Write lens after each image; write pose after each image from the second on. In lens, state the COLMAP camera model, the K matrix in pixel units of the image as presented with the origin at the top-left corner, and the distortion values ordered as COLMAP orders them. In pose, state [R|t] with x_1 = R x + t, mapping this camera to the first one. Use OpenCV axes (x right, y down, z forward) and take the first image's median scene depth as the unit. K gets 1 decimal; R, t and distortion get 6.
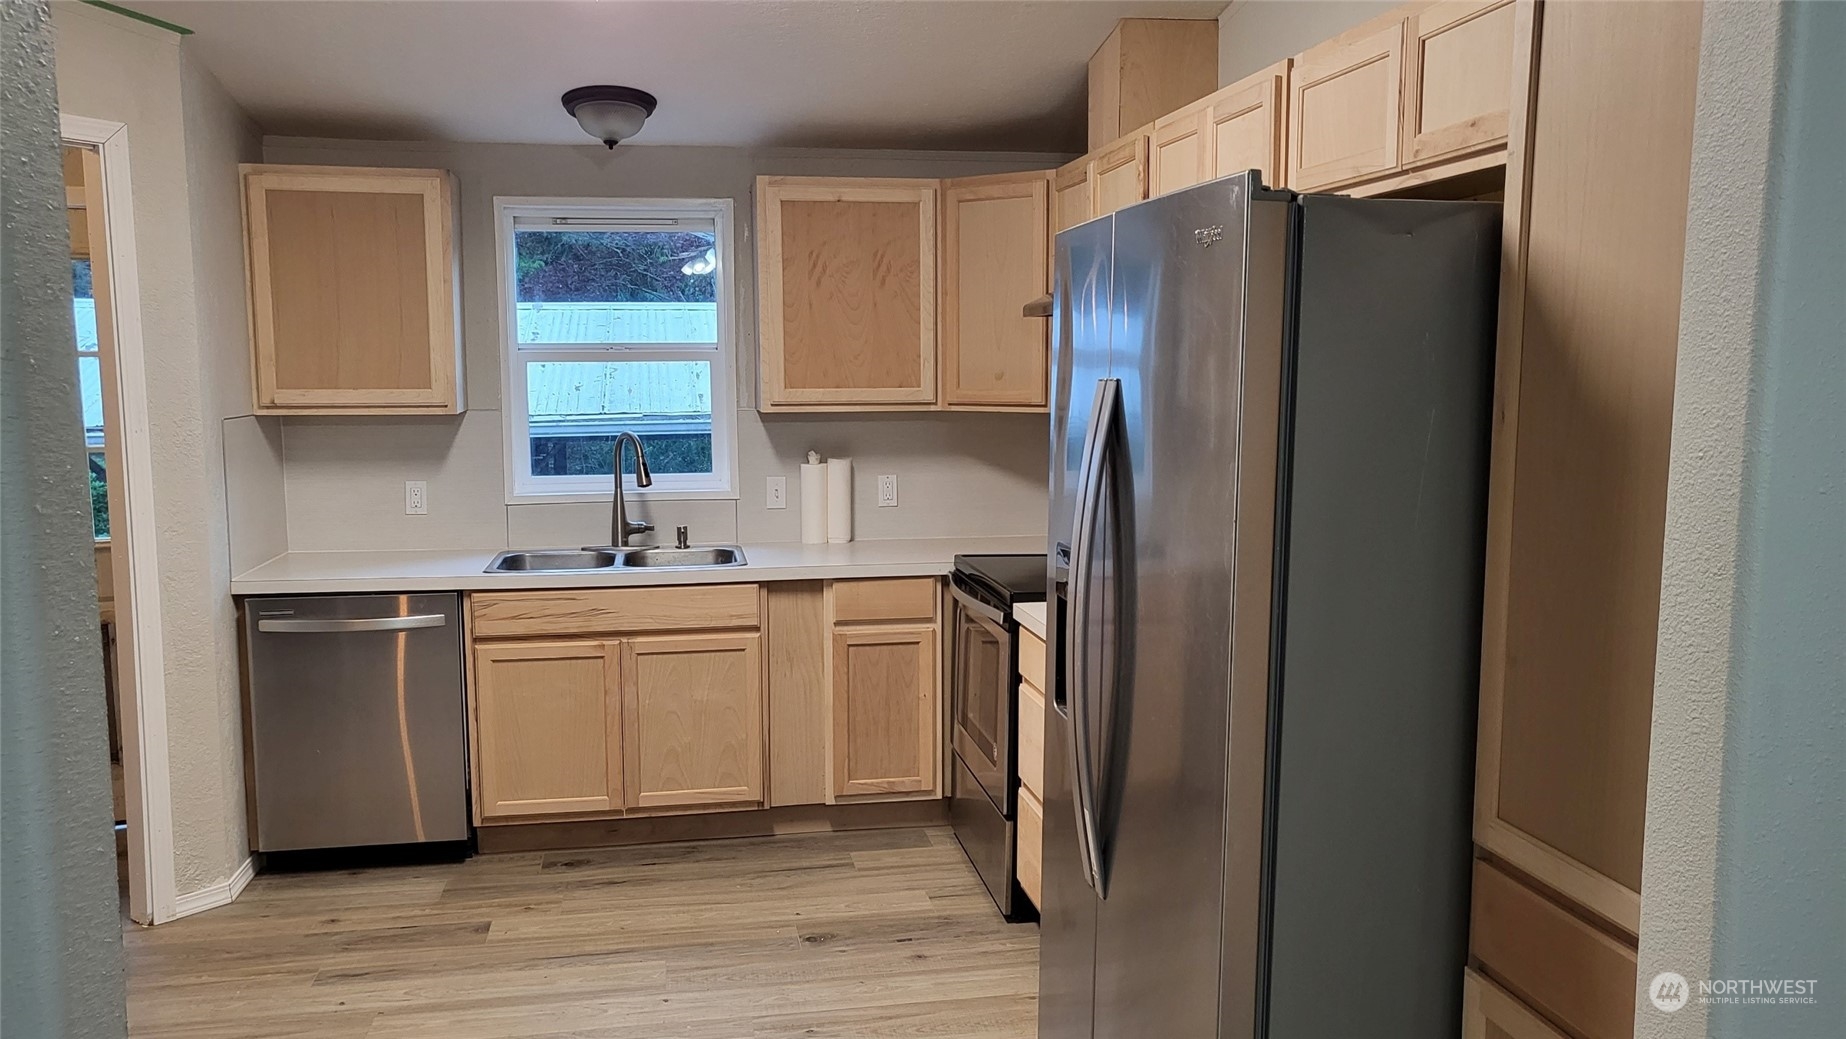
lens RADIAL K [[1451.9, 0, 923.0], [0, 1451.9, 519.5], [0, 0, 1]] dist [-0.034598, 0.097230]
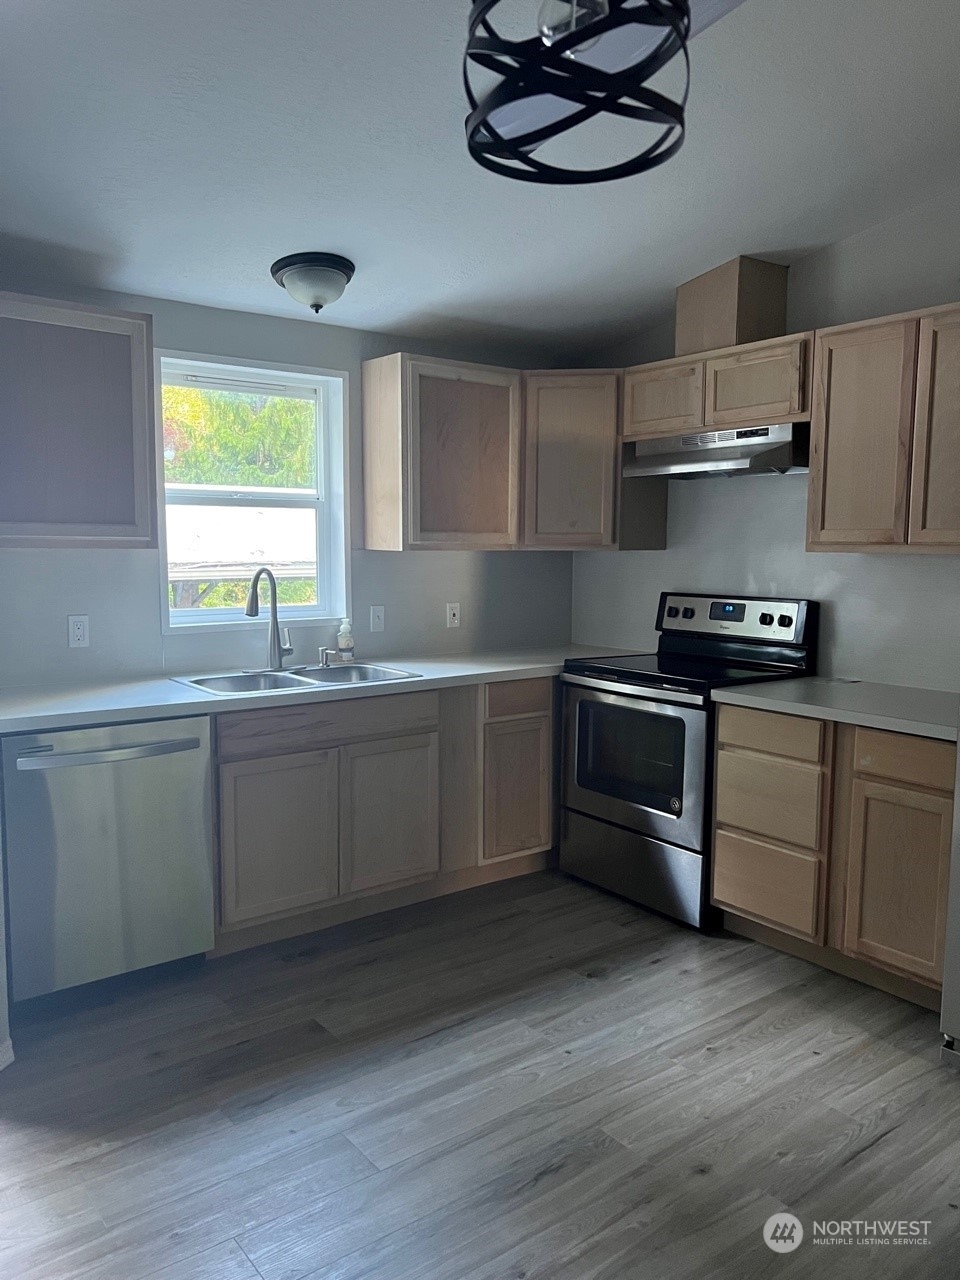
lens RADIAL K [[968.6, 0, 480.0], [0, 968.6, 640.0], [0, 0, 1]] dist [0.036621, -0.005476]
pose [[0.886901, -0.038016, 0.460392, -0.461673], [0.043776, 0.999040, -0.001836, 0.005619], [-0.459880, 0.021782, 0.887714, 0.274866]]
